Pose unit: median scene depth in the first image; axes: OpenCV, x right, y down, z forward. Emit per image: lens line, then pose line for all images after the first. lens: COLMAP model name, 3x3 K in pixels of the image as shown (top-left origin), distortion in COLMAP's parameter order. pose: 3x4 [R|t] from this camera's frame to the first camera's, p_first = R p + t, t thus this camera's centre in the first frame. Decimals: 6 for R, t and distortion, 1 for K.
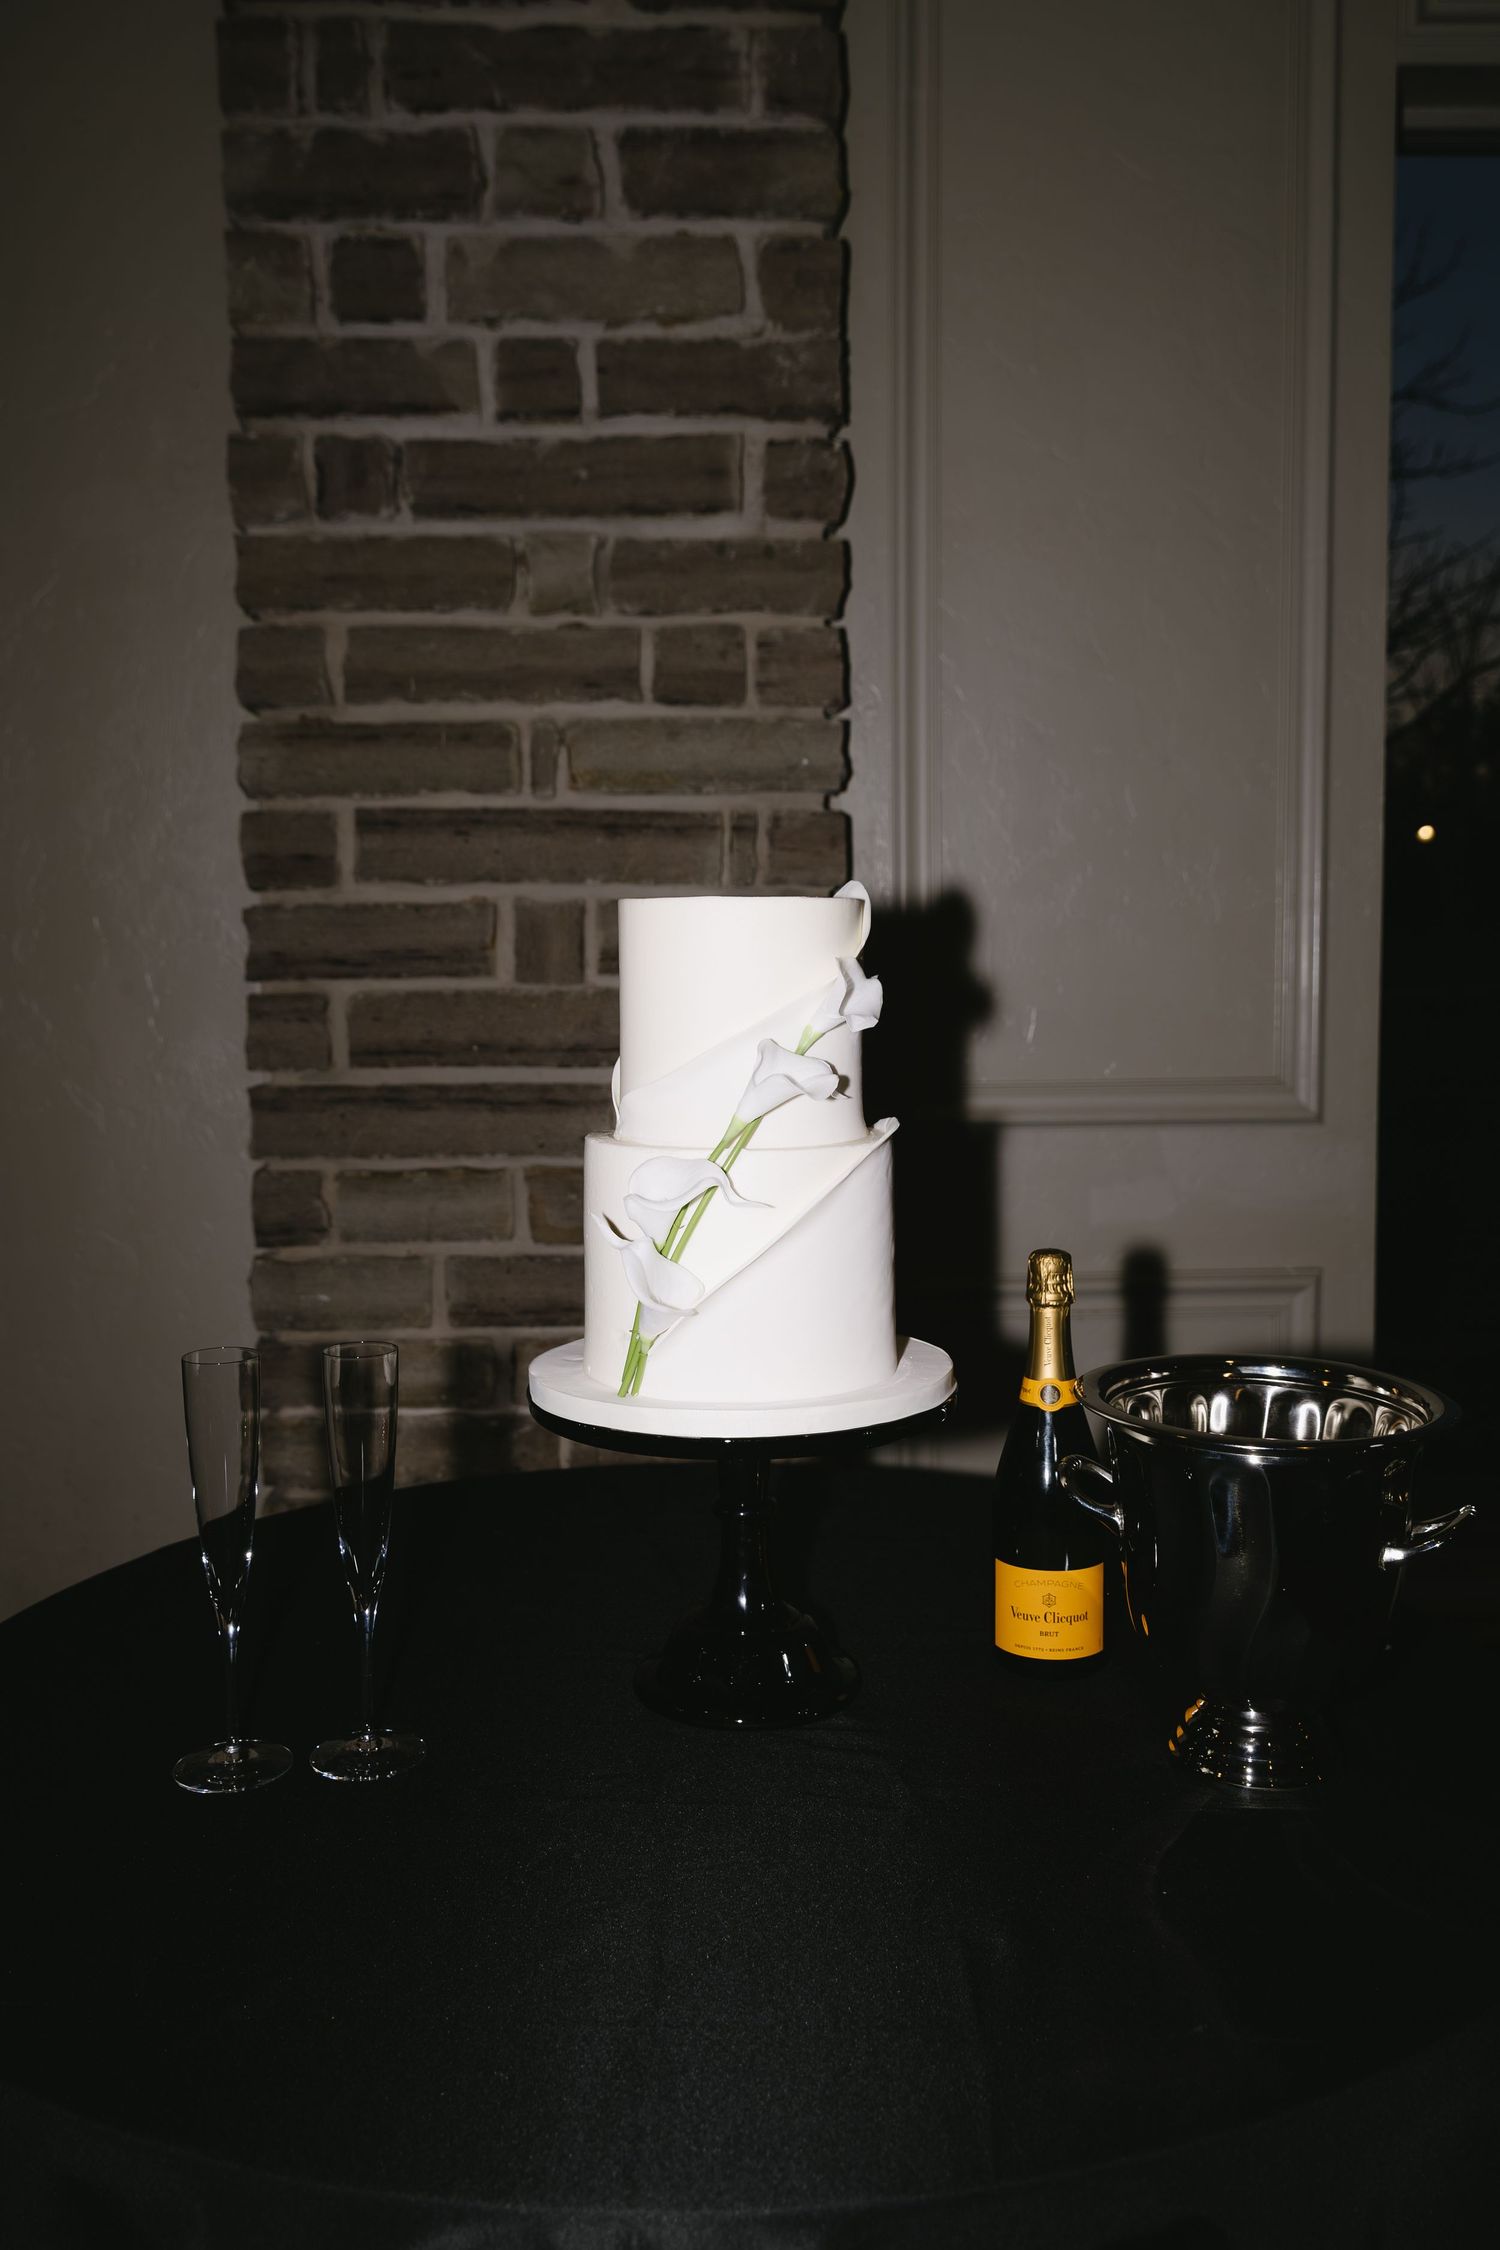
lens RADIAL K [[2345.3, 0, 750.0], [0, 2345.3, 1125.0], [0, 0, 1]] dist [-0.002037, -0.007758]
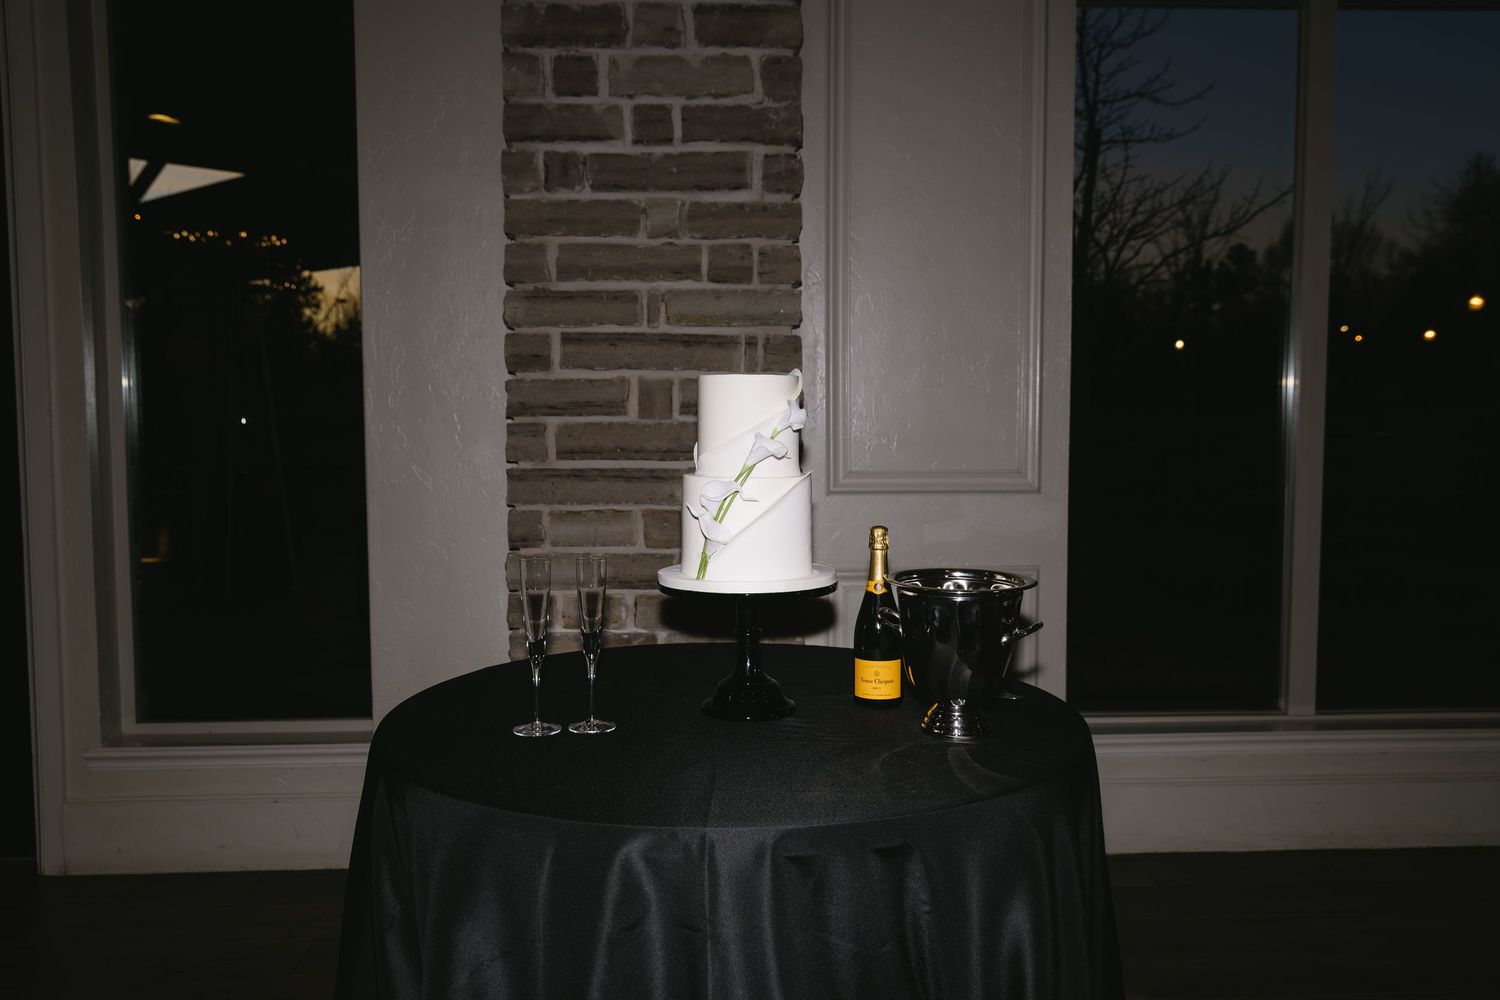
lens RADIAL K [[1563.6, 0, 750.0], [0, 1563.6, 500.0], [0, 0, 1]] dist [-0.002037, -0.007758]
pose [[0.999955, 0.007782, -0.005342, 0.004316], [-0.007900, 0.999717, -0.022441, 0.040182], [0.005166, 0.022483, 0.999734, -0.357250]]
